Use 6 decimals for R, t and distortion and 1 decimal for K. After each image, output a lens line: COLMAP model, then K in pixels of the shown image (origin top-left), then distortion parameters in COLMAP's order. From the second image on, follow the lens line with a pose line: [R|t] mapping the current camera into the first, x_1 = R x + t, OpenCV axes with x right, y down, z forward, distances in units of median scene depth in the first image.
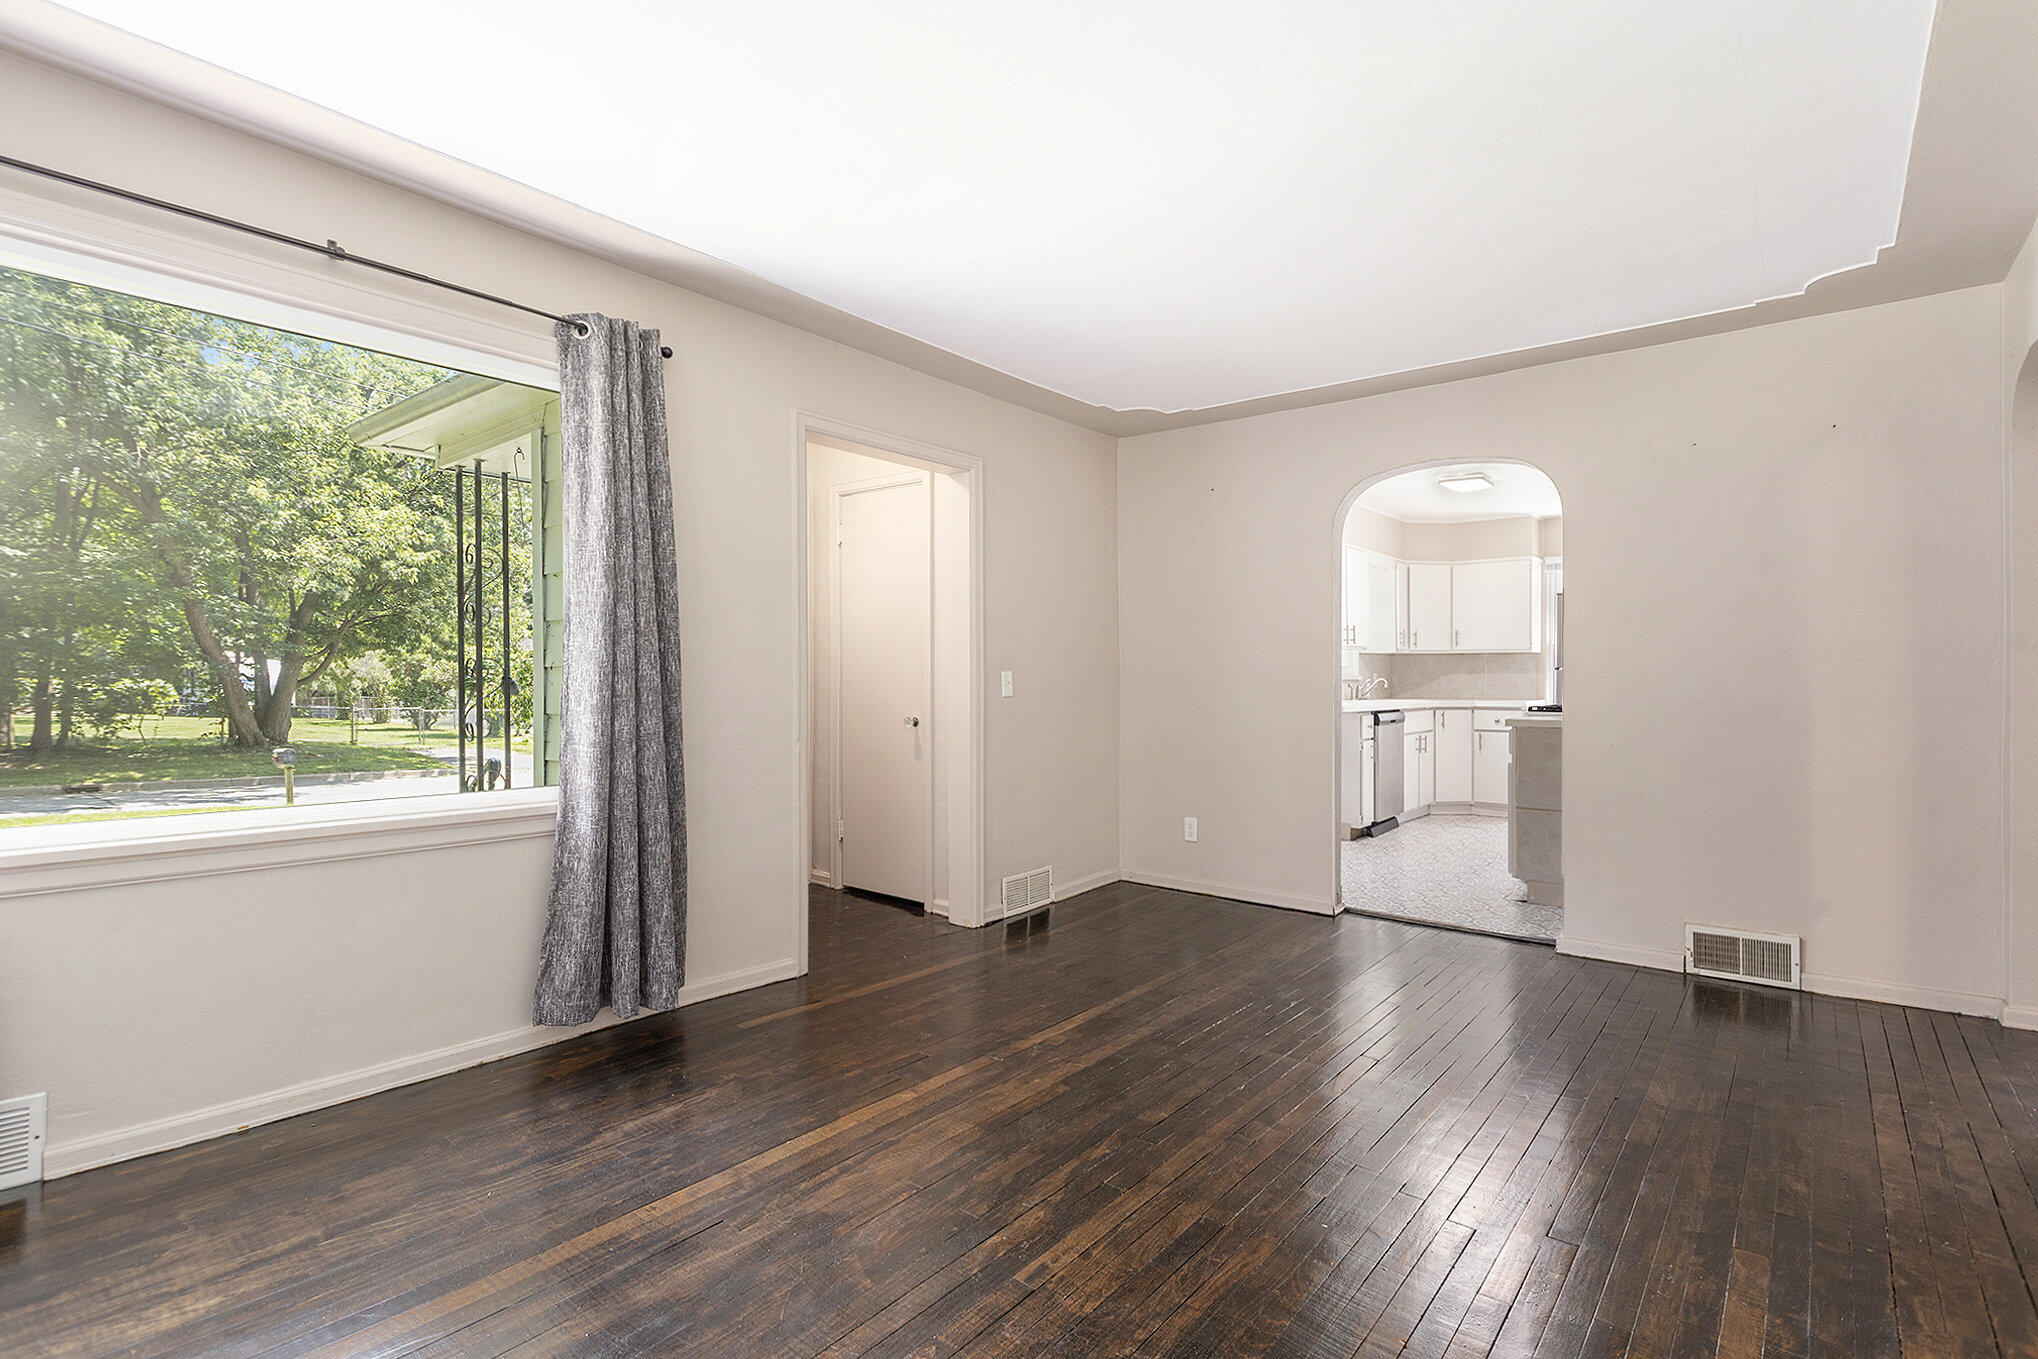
lens RADIAL K [[976.8, 0, 1012.6], [0, 976.8, 661.7], [0, 0, 1]] dist [0.000119, -0.000009]
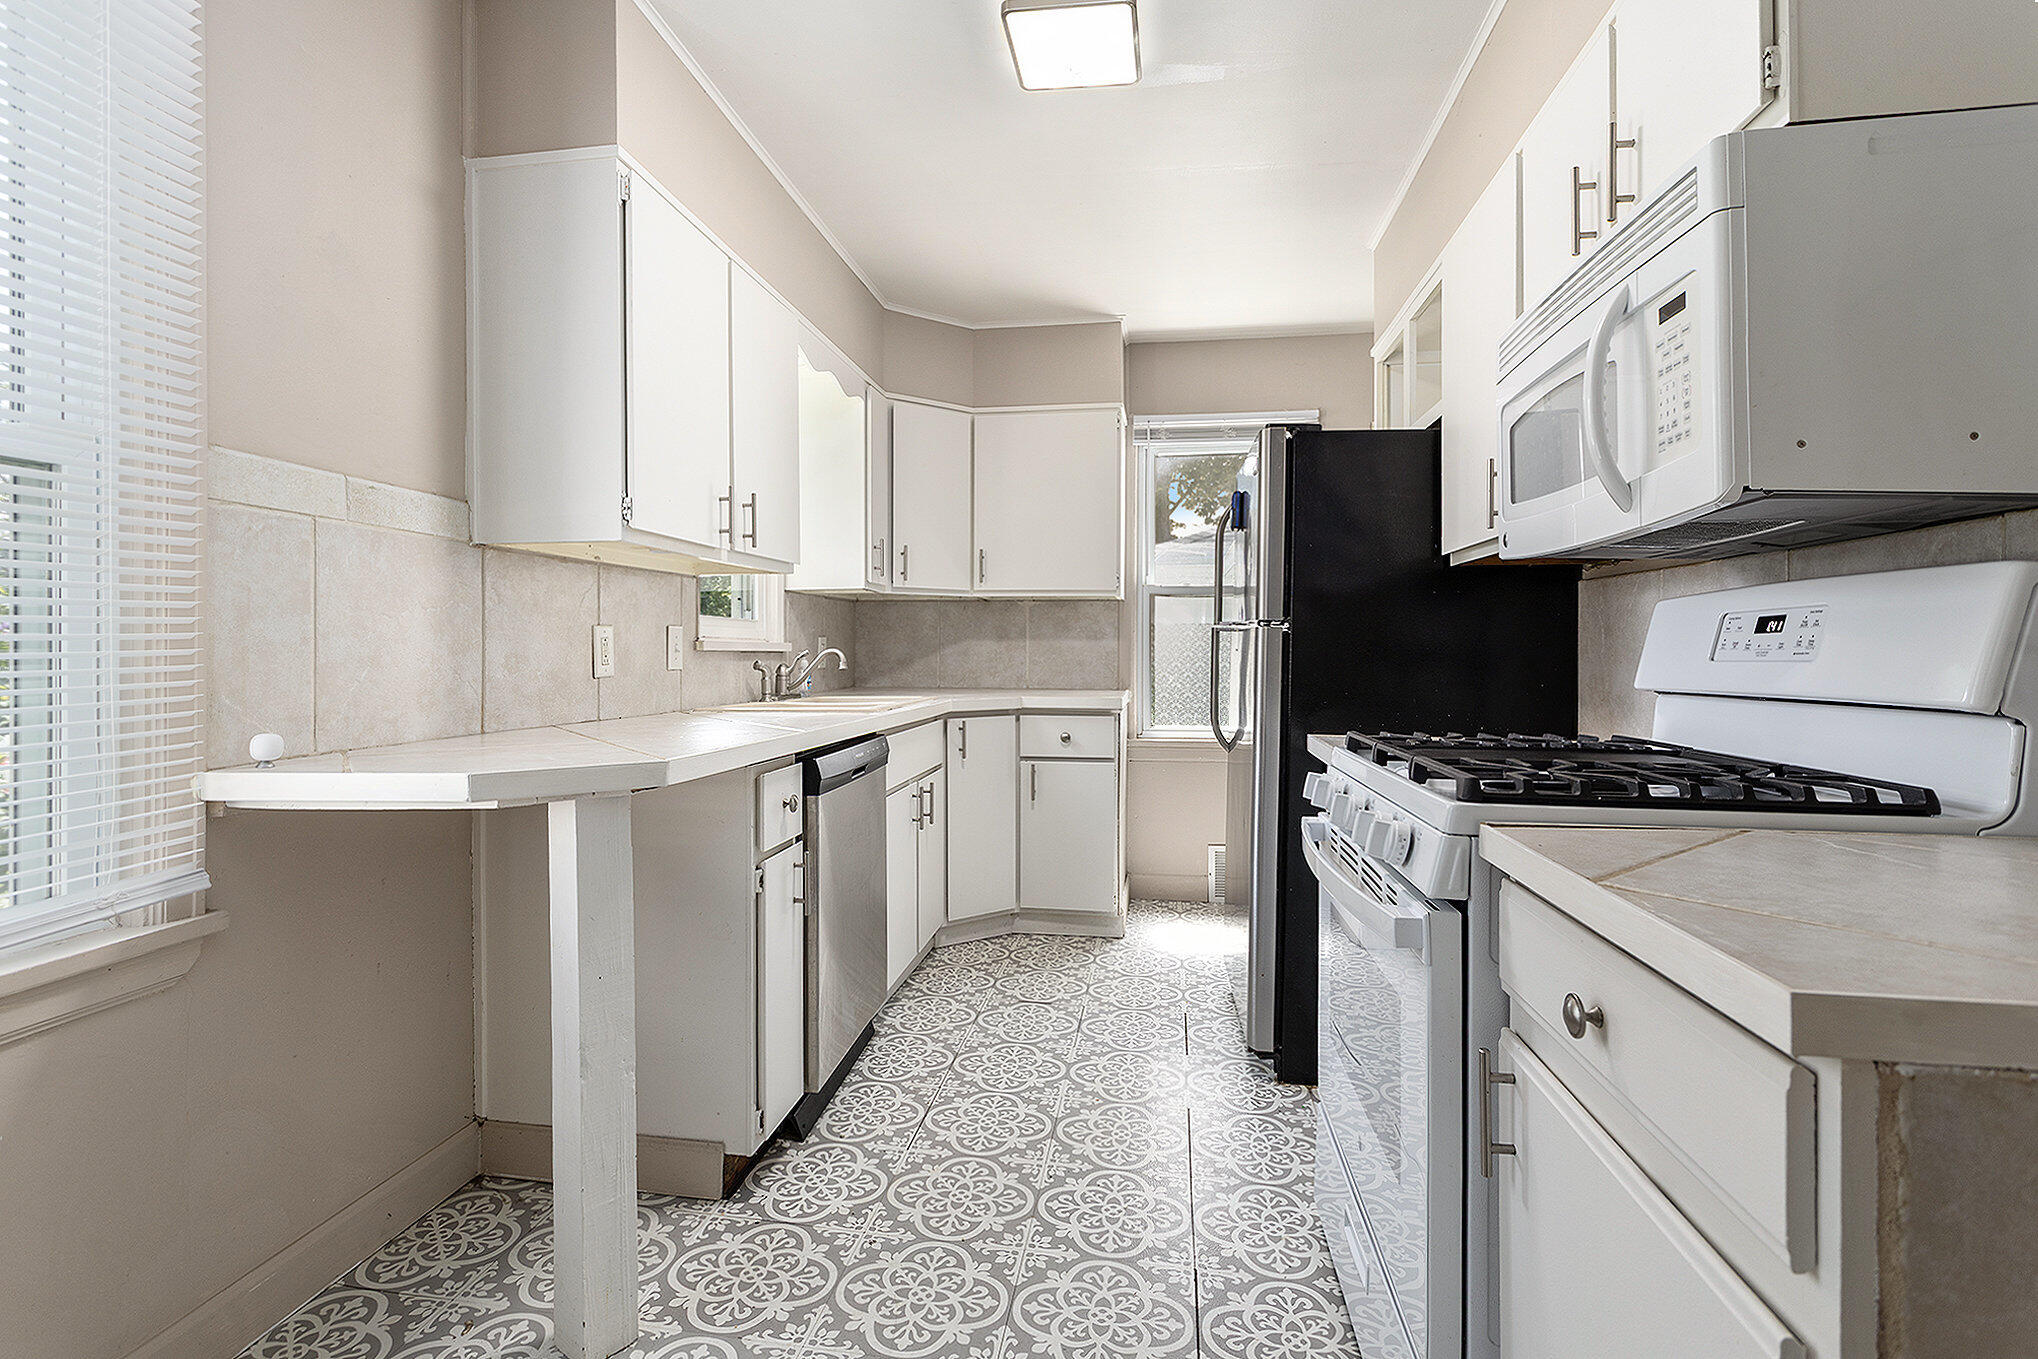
lens RADIAL K [[976.8, 0, 1012.6], [0, 976.8, 661.7], [0, 0, 1]] dist [0.000119, -0.000009]
pose [[0.861555, -0.007623, 0.507607, 0.230043], [-0.004937, 0.999714, 0.023393, 0.012630], [-0.507640, -0.022661, 0.861271, 0.596293]]
